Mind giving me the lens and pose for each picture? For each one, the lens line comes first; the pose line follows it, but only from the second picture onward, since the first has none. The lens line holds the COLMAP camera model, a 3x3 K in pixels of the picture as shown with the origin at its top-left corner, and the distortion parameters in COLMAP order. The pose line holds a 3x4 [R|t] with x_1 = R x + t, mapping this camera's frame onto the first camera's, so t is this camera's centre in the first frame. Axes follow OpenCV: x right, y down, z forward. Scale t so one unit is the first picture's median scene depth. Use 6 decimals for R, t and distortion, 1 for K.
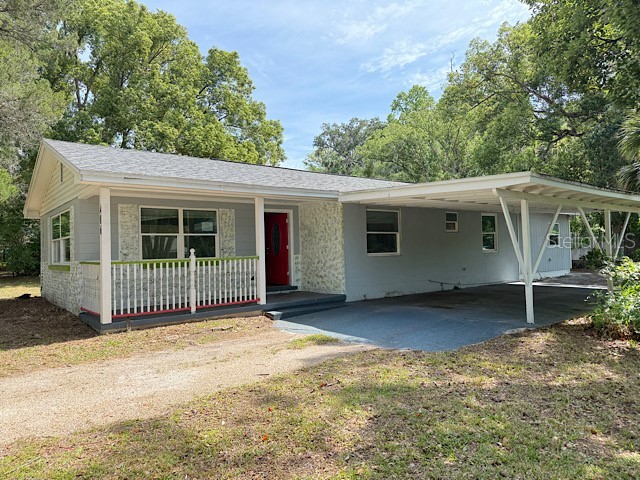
lens RADIAL K [[438.1, 0, 319.8], [0, 438.1, 238.7], [0, 0, 1]] dist [-0.001343, -0.000282]
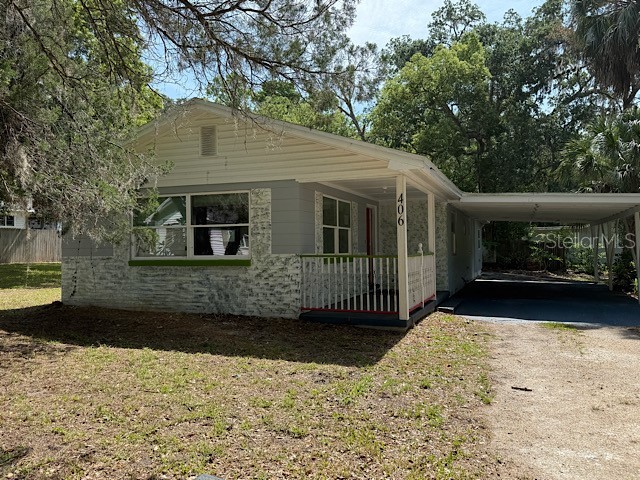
lens RADIAL K [[499.1, 0, 320.8], [0, 499.1, 241.1], [0, 0, 1]] dist [0.041491, -0.005838]
pose [[0.869524, 0.028271, 0.493080, -0.902574], [-0.027449, 0.999584, -0.008906, 0.030922], [-0.493127, -0.005791, 0.869938, 0.098245]]
